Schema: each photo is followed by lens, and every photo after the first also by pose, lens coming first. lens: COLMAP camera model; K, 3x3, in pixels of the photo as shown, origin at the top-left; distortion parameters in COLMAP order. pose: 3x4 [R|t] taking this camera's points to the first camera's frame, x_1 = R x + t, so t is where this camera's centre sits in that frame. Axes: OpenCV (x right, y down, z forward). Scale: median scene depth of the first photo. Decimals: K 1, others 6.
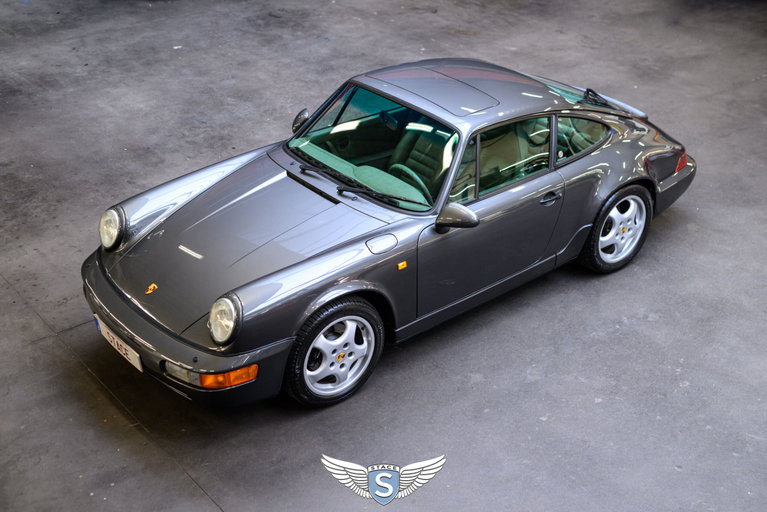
lens RADIAL K [[1077.7, 0, 383.5], [0, 1077.7, 256.0], [0, 0, 1]] dist [0.012785, 0.075386]
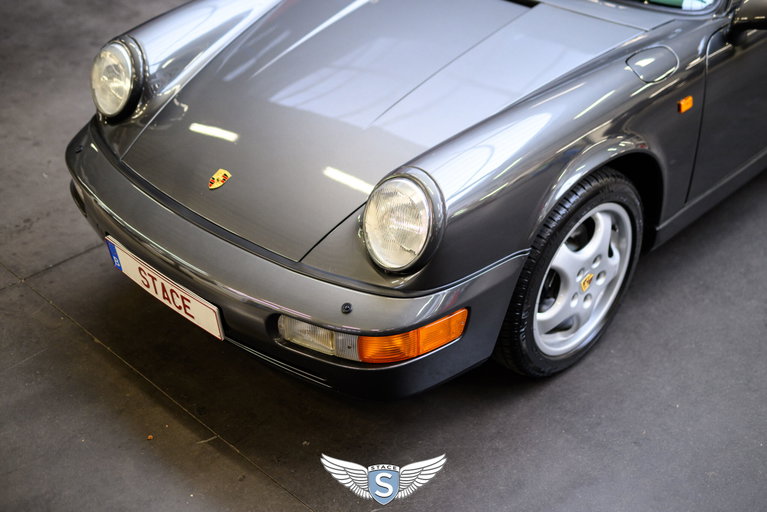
lens RADIAL K [[1113.7, 0, 400.0], [0, 1113.7, 239.1], [0, 0, 1]] dist [-0.004595, 0.046516]
pose [[0.993354, -0.071332, 0.090331, -0.179897], [0.066361, 0.996172, 0.056896, 0.034652], [-0.094044, -0.050524, 0.994285, 0.458199]]
